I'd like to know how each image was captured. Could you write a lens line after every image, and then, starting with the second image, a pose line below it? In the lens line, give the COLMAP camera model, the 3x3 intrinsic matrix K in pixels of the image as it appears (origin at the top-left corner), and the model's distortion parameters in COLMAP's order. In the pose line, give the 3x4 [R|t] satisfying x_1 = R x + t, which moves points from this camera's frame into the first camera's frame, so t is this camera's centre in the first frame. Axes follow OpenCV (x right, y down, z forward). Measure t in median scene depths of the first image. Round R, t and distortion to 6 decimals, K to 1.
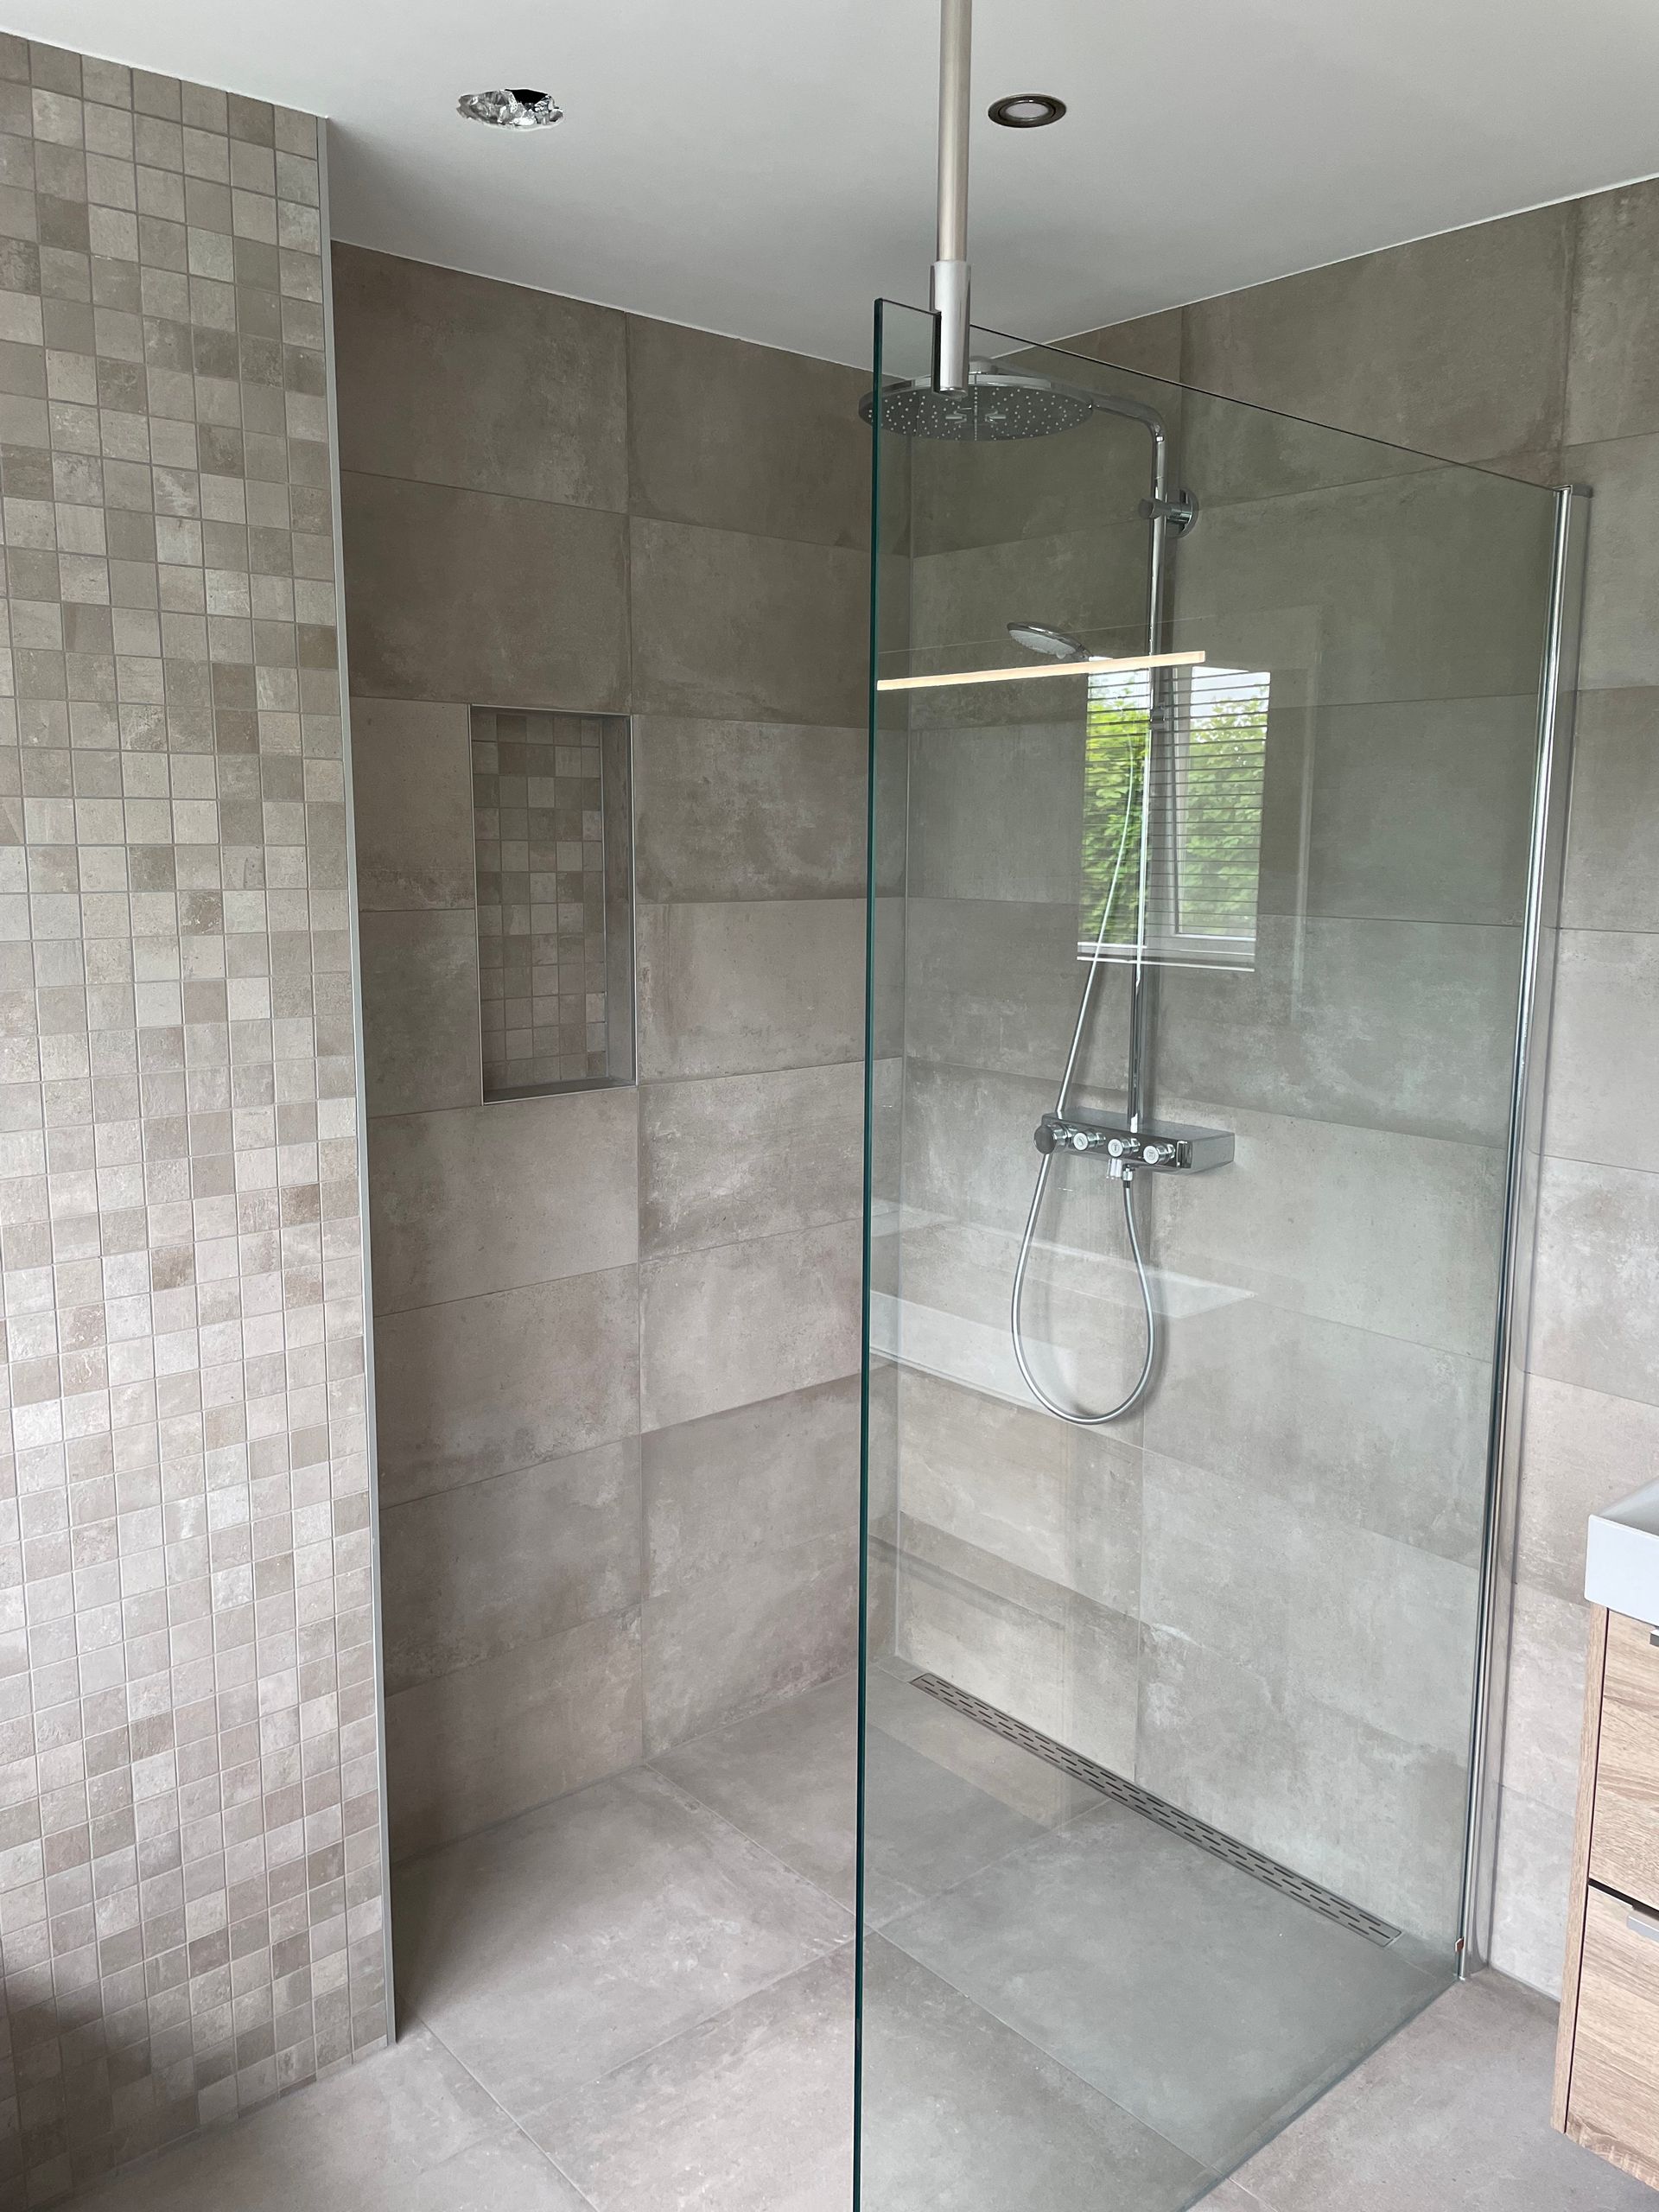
lens RADIAL K [[1692.6, 0, 867.5], [0, 1692.6, 1078.0], [0, 0, 1]] dist [0.079555, -0.110312]
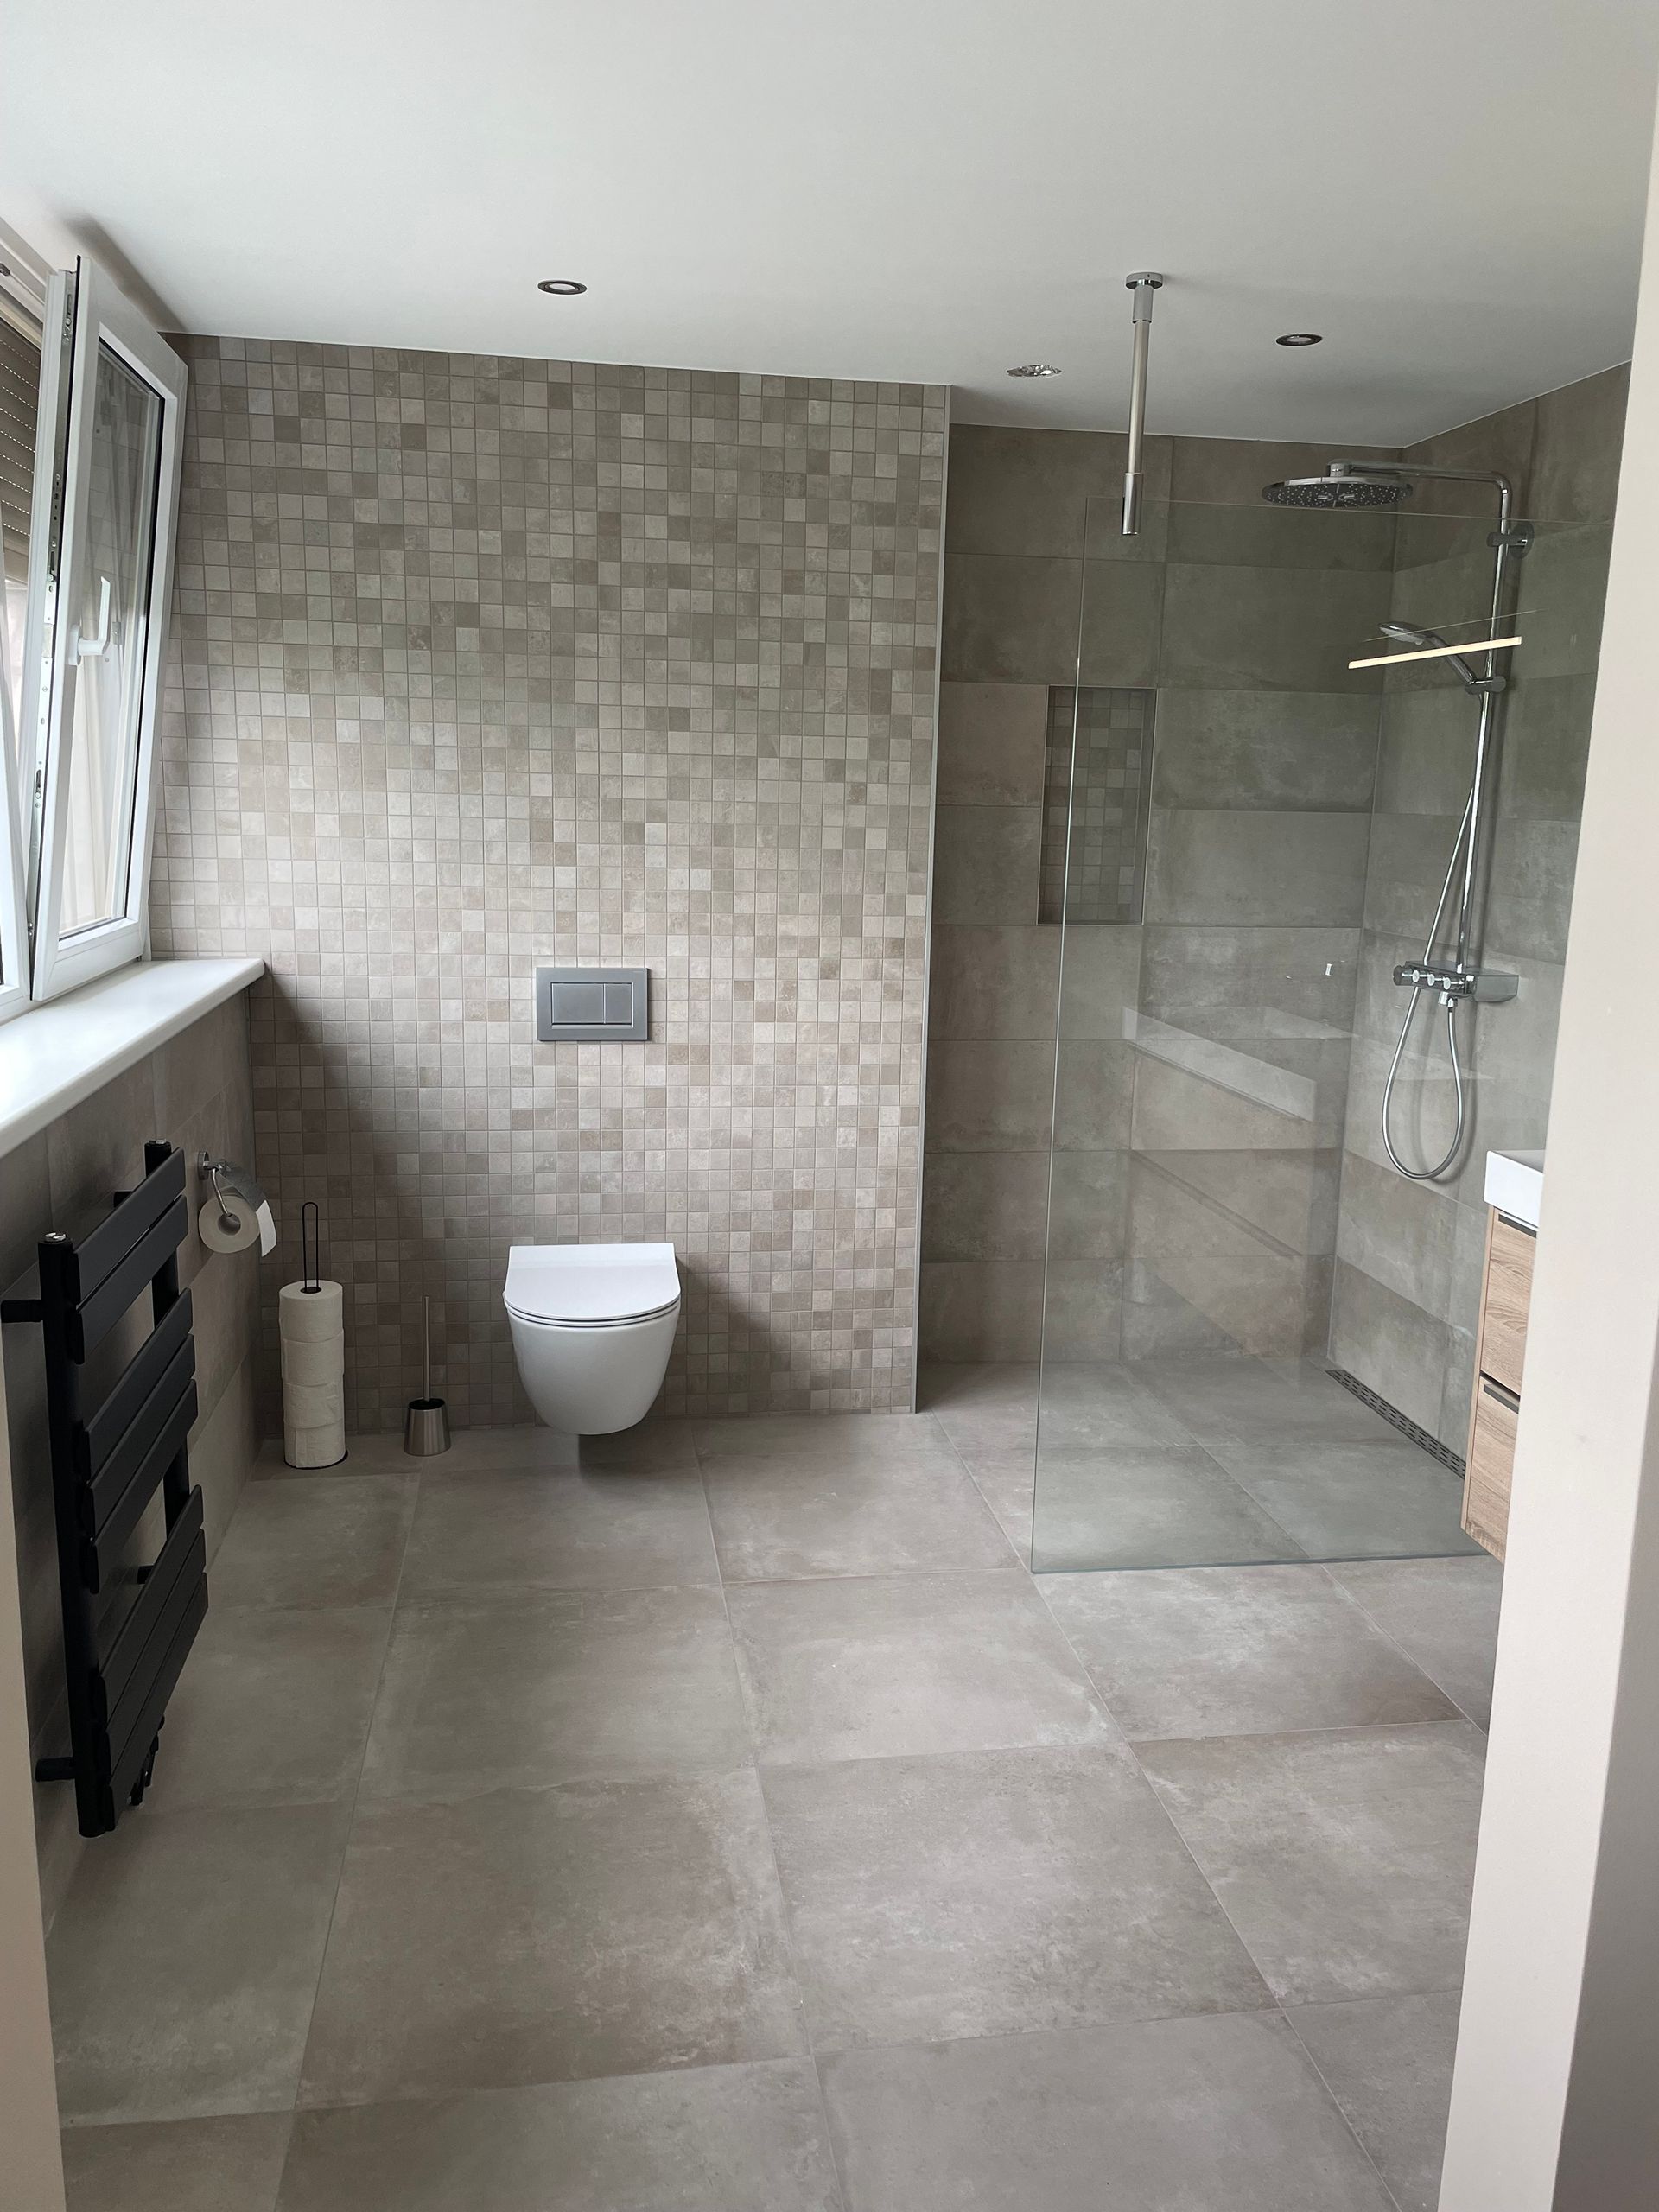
lens RADIAL K [[1679.0, 0, 829.5], [0, 1679.0, 1106.0], [0, 0, 1]] dist [0.081467, -0.150939]
pose [[0.843151, 0.113918, -0.525470, 0.492813], [-0.096628, 0.993490, 0.060335, 0.112557], [0.528923, -0.000096, 0.848670, -0.519677]]
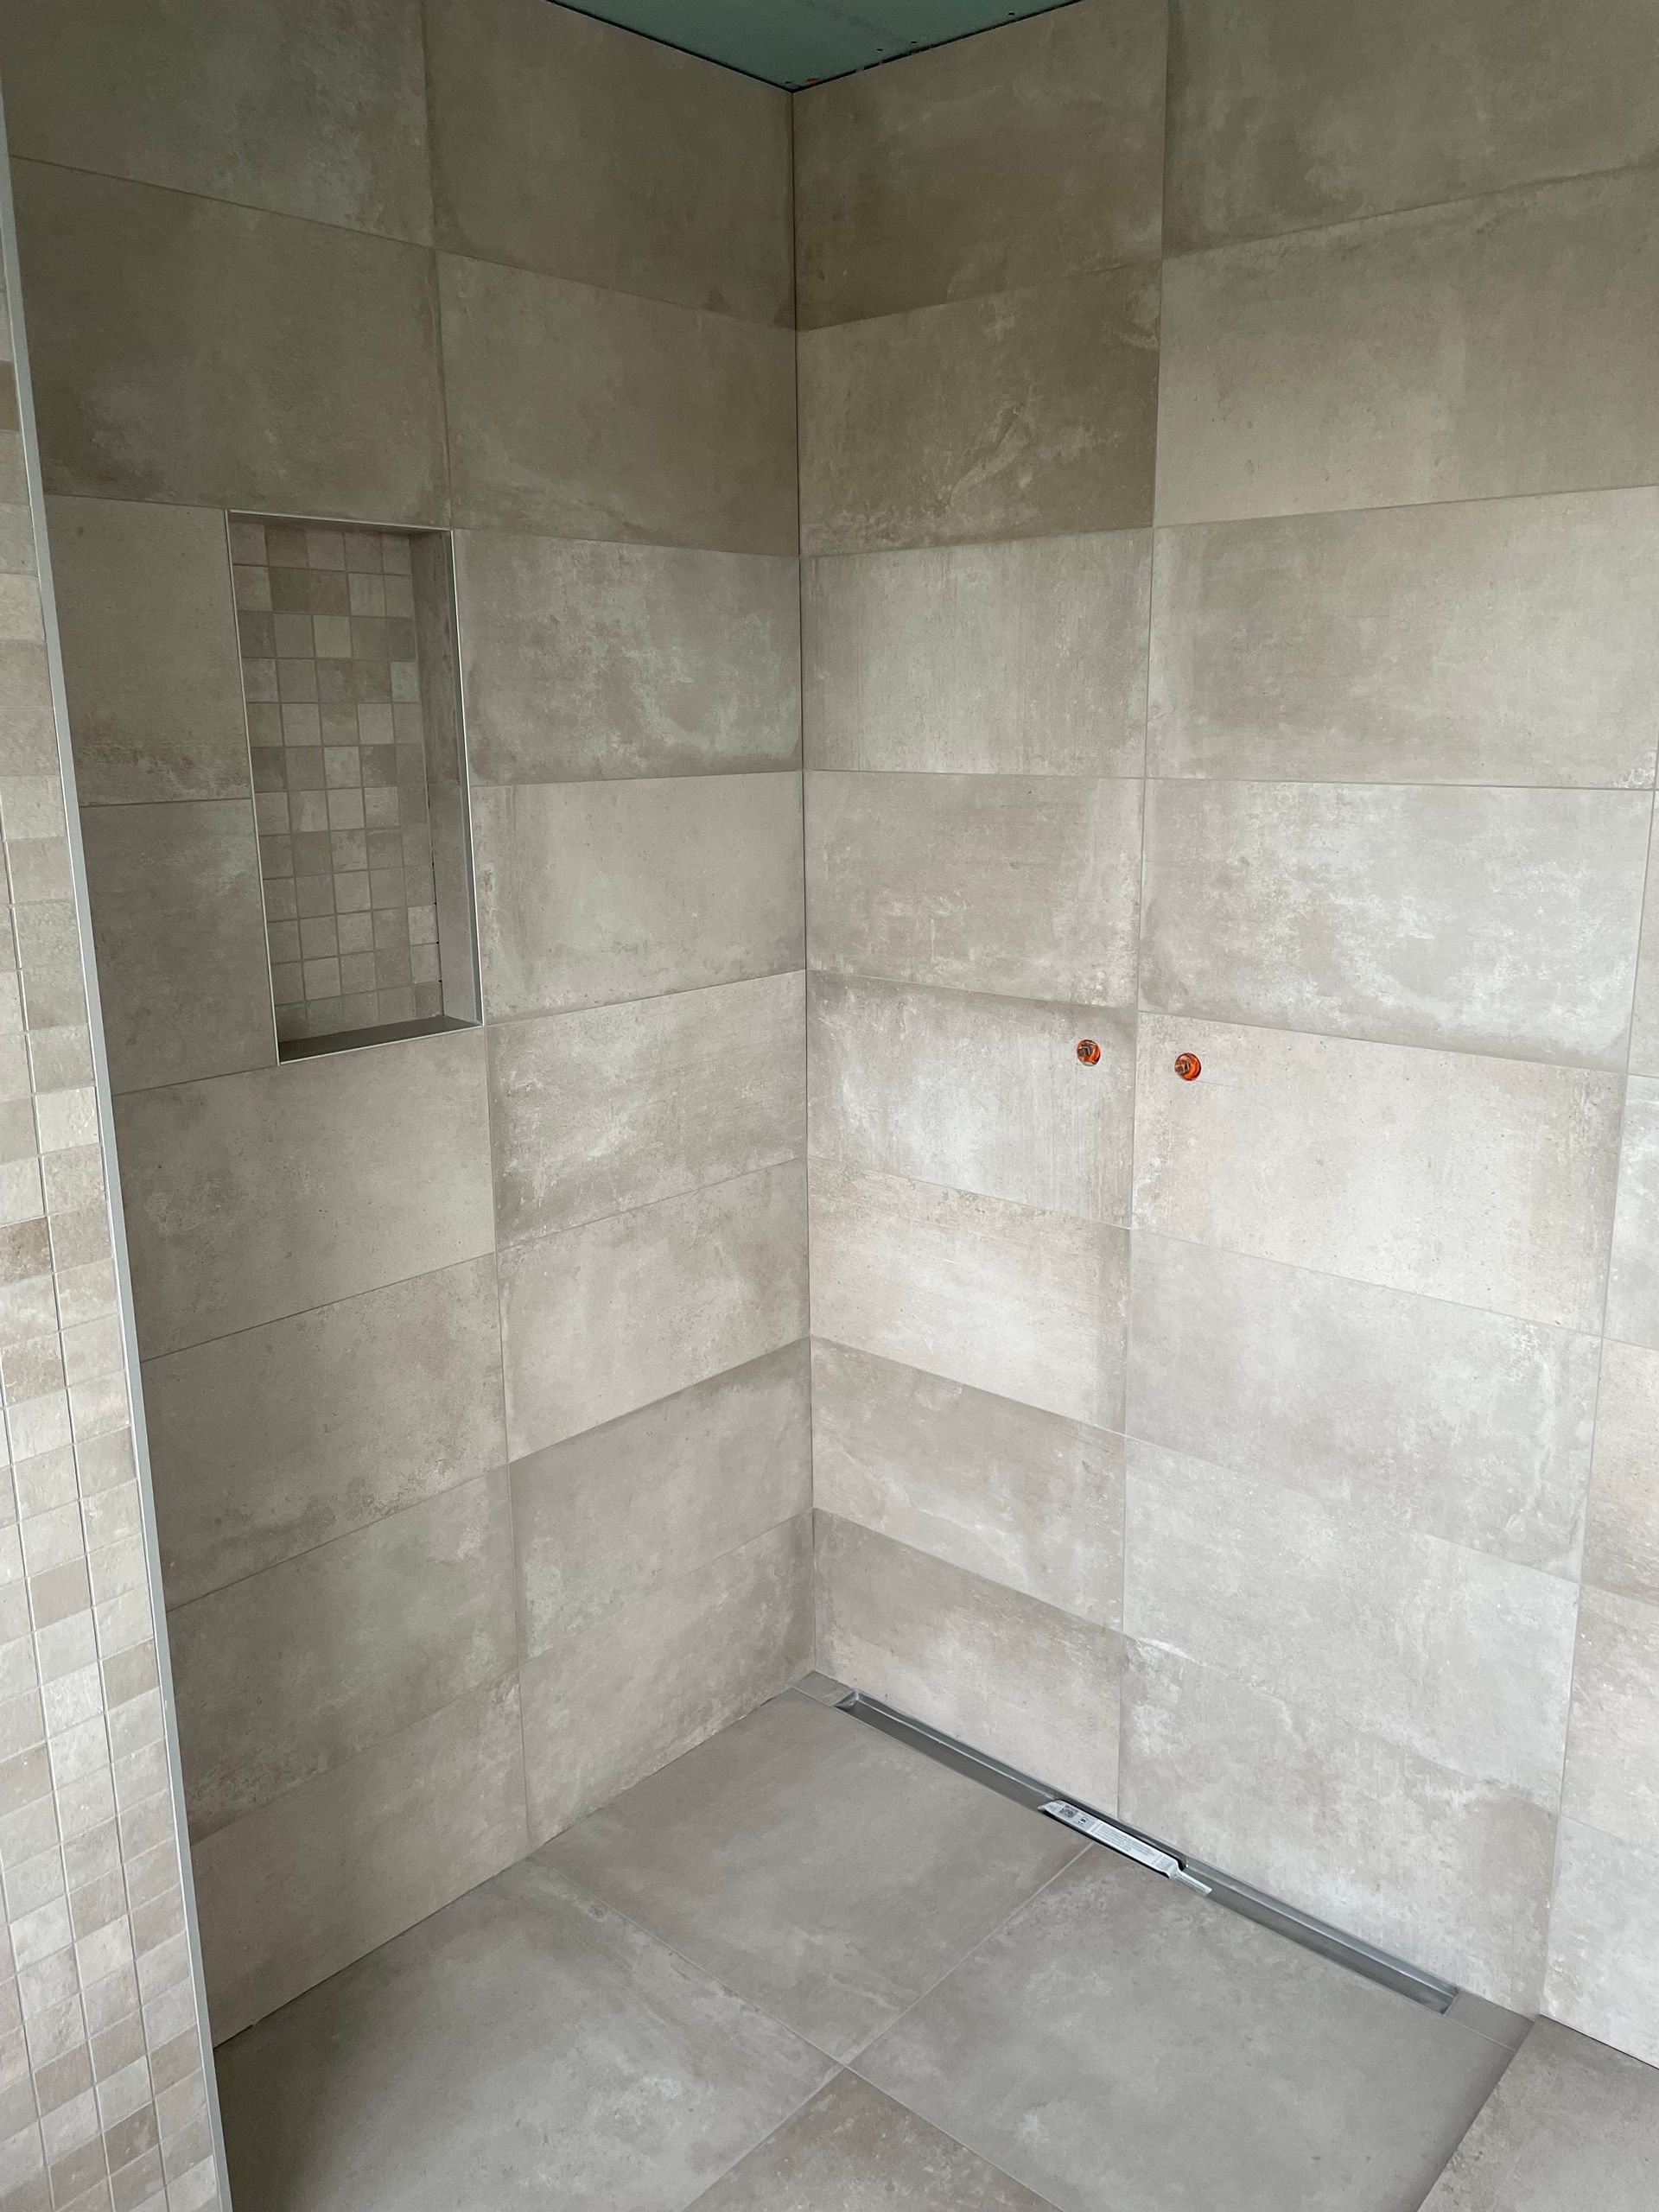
lens RADIAL K [[1692.6, 0, 867.5], [0, 1692.6, 1078.0], [0, 0, 1]] dist [0.079555, -0.110312]
pose [[0.991587, -0.043990, 0.121737, -0.062474], [0.034970, 0.996550, 0.075262, -0.025421], [-0.124628, -0.070372, 0.989705, 0.229352]]
